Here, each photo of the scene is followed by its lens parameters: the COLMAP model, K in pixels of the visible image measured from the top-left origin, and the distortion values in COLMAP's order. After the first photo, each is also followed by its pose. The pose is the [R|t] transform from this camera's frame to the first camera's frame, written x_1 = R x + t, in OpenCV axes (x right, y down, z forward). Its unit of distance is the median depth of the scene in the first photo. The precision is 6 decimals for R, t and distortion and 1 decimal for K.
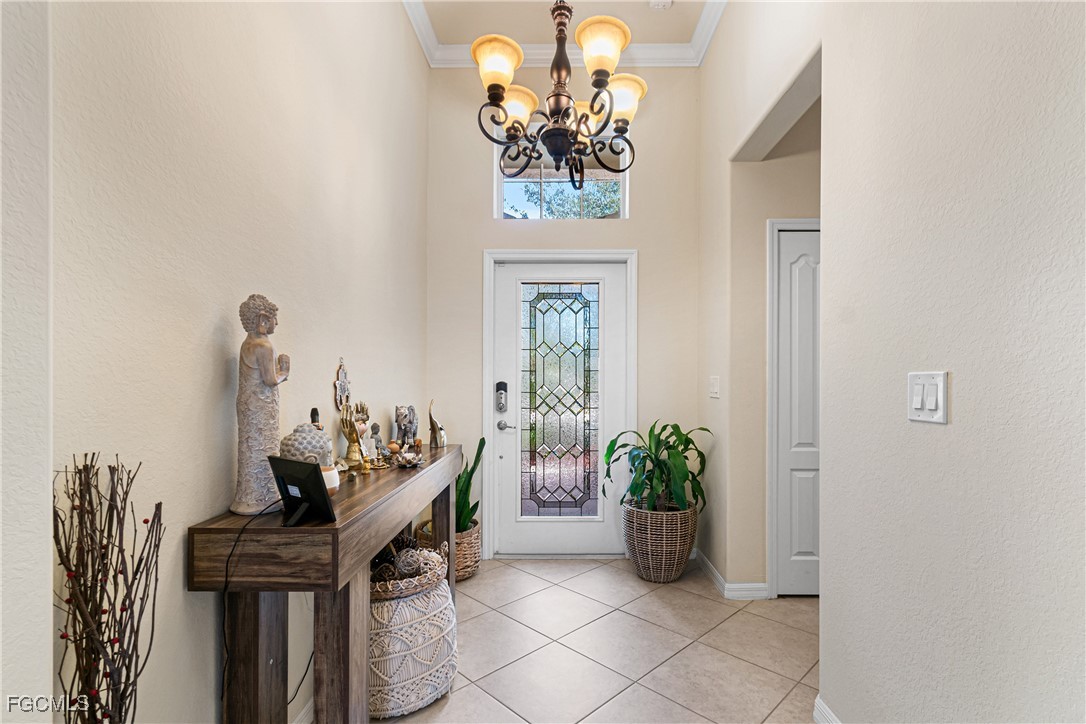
lens RADIAL K [[494.0, 0, 559.4], [0, 494.0, 374.8], [0, 0, 1]] dist [0.001018, -0.000125]
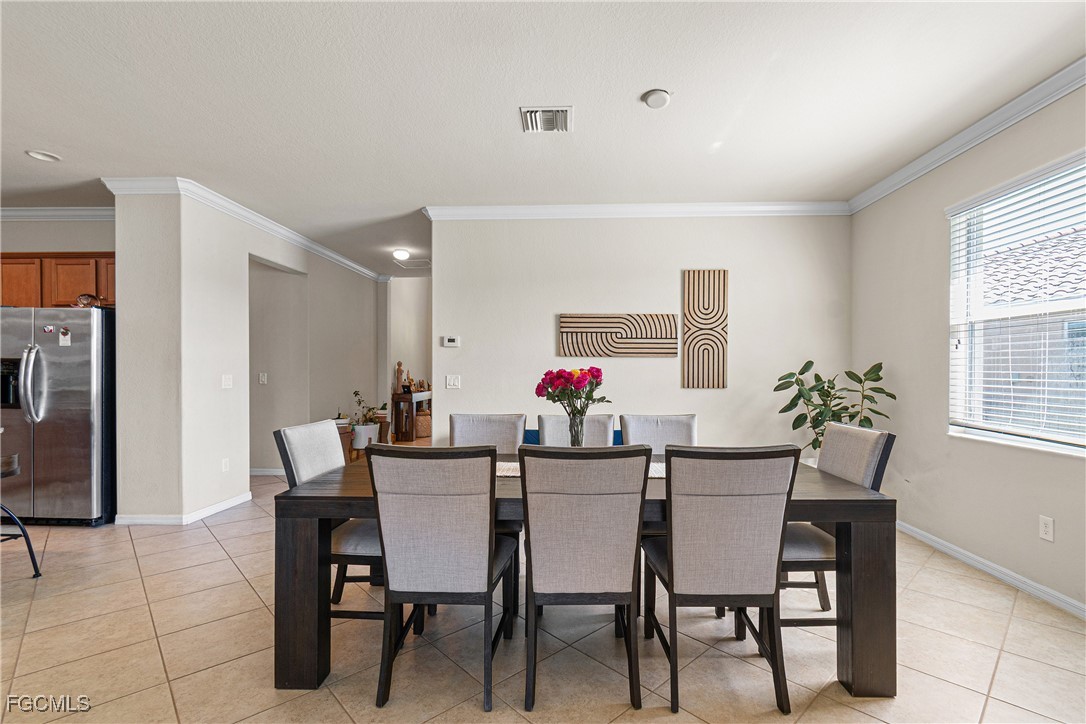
lens RADIAL K [[494.0, 0, 559.4], [0, 494.0, 374.8], [0, 0, 1]] dist [0.001018, -0.000125]
pose [[0.999622, 0.000687, -0.027491, 0.785072], [0.000009, 0.999680, 0.025314, -0.065662], [0.027499, -0.025305, 0.999301, -2.551457]]
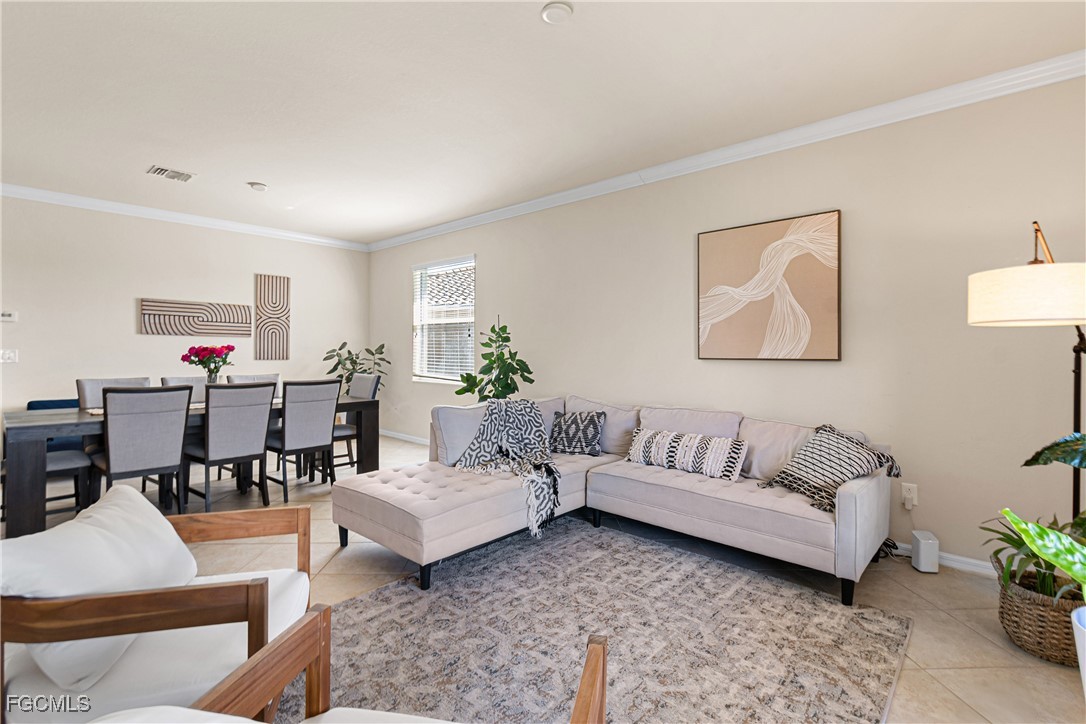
lens RADIAL K [[504.3, 0, 550.0], [0, 504.3, 350.8], [0, 0, 1]] dist [0.002195, -0.000089]
pose [[0.674092, 0.005532, 0.738626, 0.367227], [-0.021356, 0.999700, 0.012003, -0.077407], [-0.738338, -0.023865, 0.674008, -3.416138]]
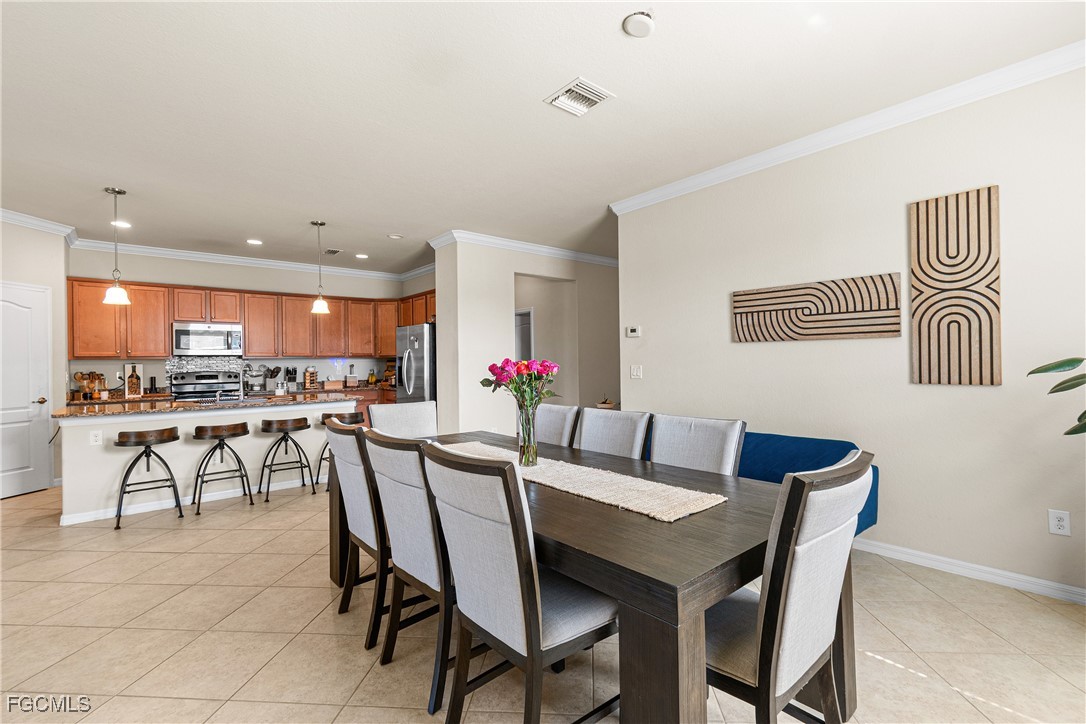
lens RADIAL K [[489.9, 0, 555.0], [0, 489.9, 361.5], [0, 0, 1]] dist [0.001124, -0.000248]
pose [[0.654231, -0.009227, -0.756239, 1.435240], [0.025497, 0.999626, 0.009861, -0.058253], [0.755865, -0.025733, 0.654221, -2.192030]]
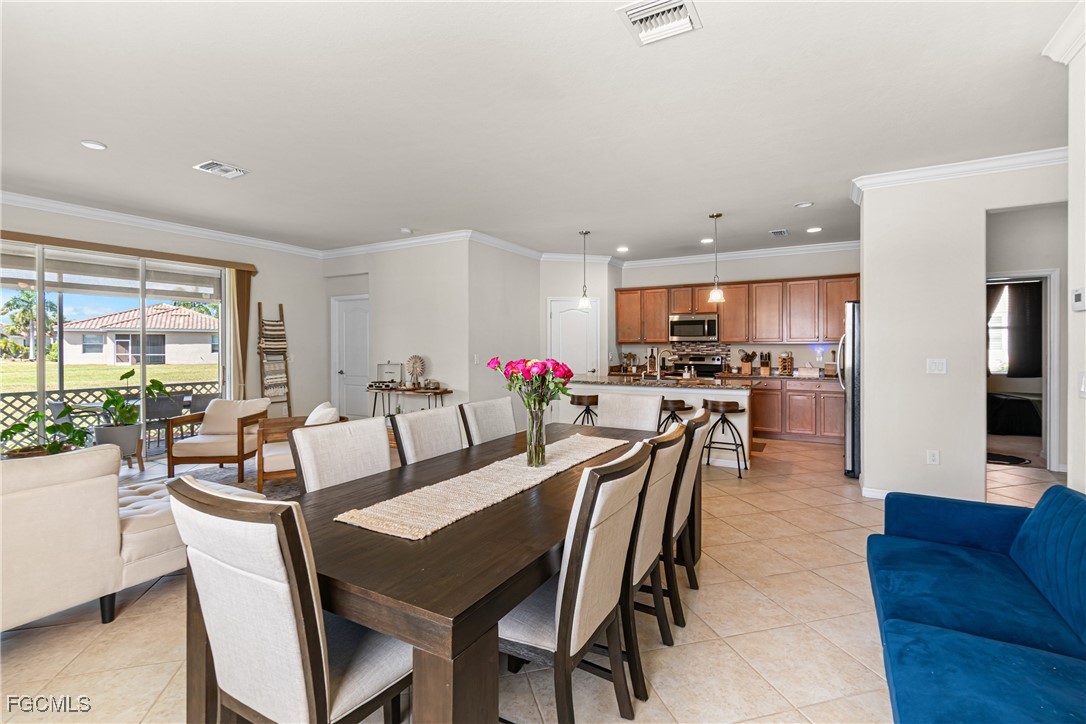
lens RADIAL K [[502.4, 0, 543.2], [0, 502.4, 344.0], [0, 0, 1]] dist [-0.002005, -0.000684]
pose [[-0.498592, -0.004256, -0.866827, 1.496989], [0.014572, 0.999805, -0.013291, -0.064479], [0.866714, -0.019258, -0.498433, -1.276863]]
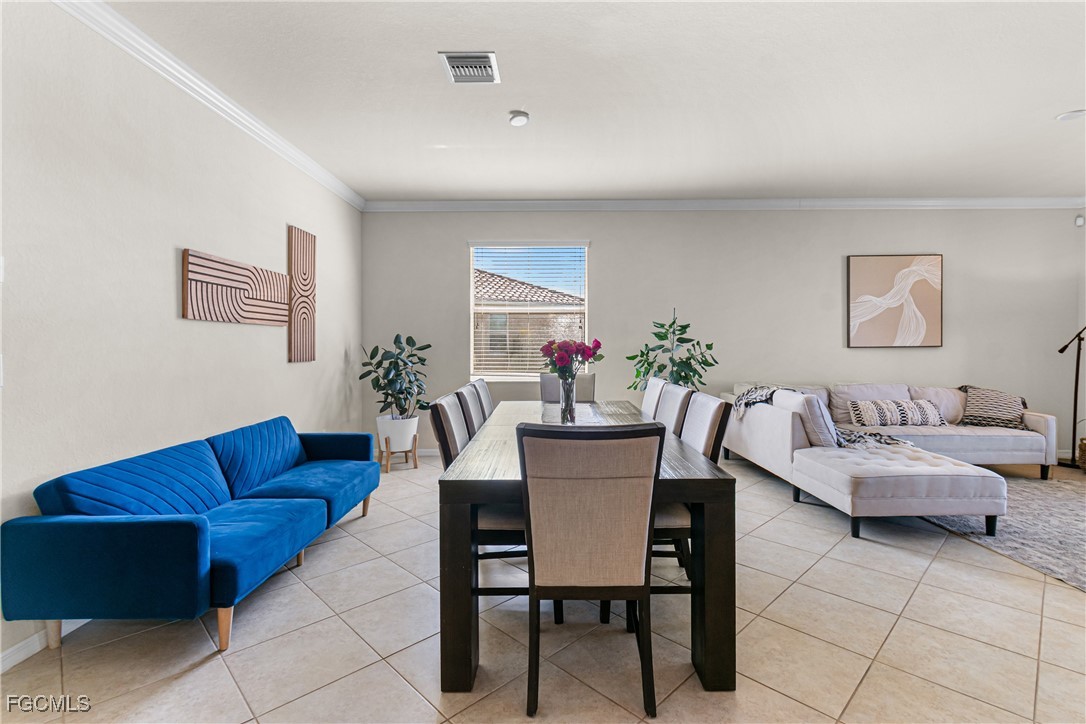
lens RADIAL K [[502.4, 0, 543.2], [0, 502.4, 344.0], [0, 0, 1]] dist [-0.002005, -0.000684]
pose [[0.016686, -0.000811, 0.999860, -0.240469], [-0.014629, 0.999892, 0.001055, -0.045623], [-0.999754, -0.014645, 0.016673, -1.665572]]
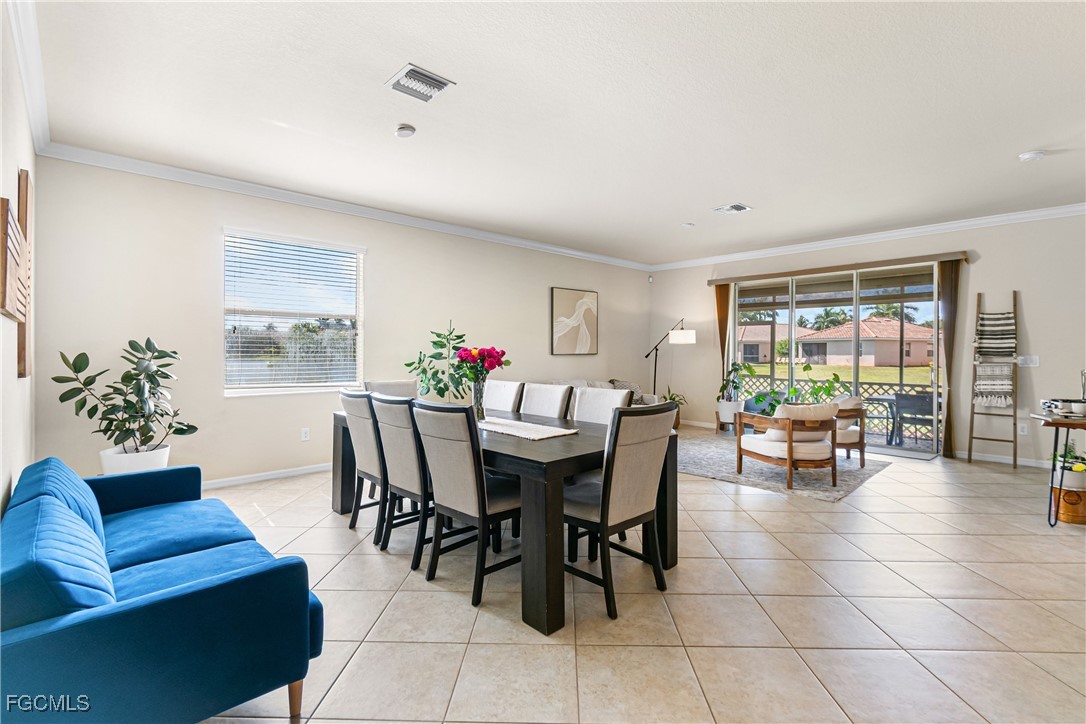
lens RADIAL K [[498.1, 0, 545.4], [0, 498.1, 355.1], [0, 0, 1]] dist [0.001665, 0.000219]
pose [[-0.684228, -0.006811, 0.729237, -0.169512], [-0.013856, 0.999897, -0.003662, -0.035475], [-0.729137, -0.012610, -0.684252, -1.012149]]
